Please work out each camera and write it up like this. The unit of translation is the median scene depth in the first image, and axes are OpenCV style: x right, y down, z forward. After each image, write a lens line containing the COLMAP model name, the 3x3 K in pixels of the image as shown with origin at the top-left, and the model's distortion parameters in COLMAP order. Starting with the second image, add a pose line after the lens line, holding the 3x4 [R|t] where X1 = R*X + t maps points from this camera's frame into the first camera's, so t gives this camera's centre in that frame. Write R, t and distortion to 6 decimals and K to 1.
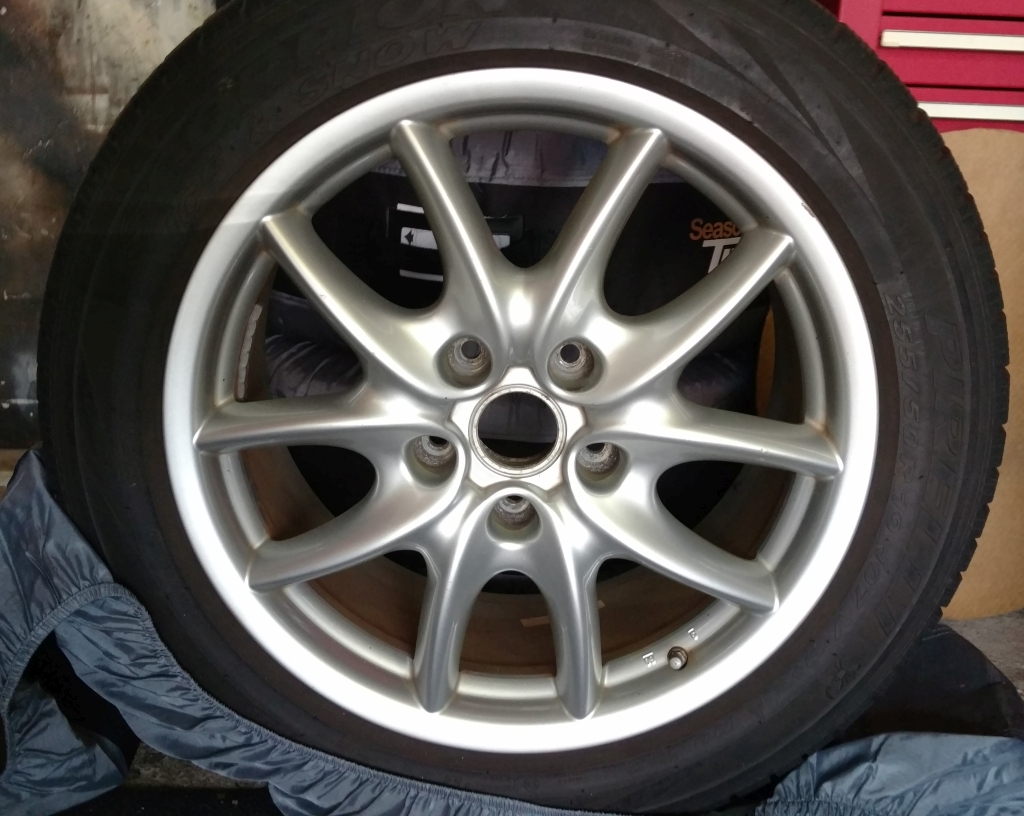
lens RADIAL K [[1417.8, 0, 511.7], [0, 1417.8, 407.6], [0, 0, 1]] dist [0.011441, 0.000000]
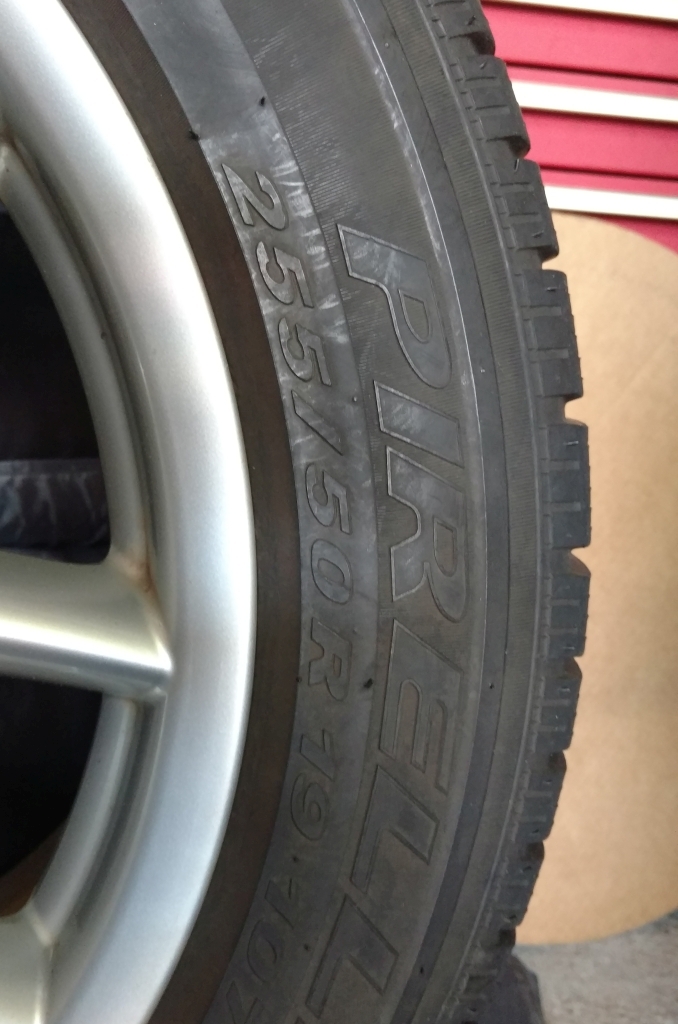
lens RADIAL K [[1240.1, 0, 338.7], [0, 1240.1, 512.5], [0, 0, 1]] dist [-0.021980, 0.000000]
pose [[0.994116, -0.022173, 0.106030, 0.246305], [0.037278, 0.989068, -0.142670, 0.050006], [-0.101708, 0.145783, 0.984075, 0.673221]]
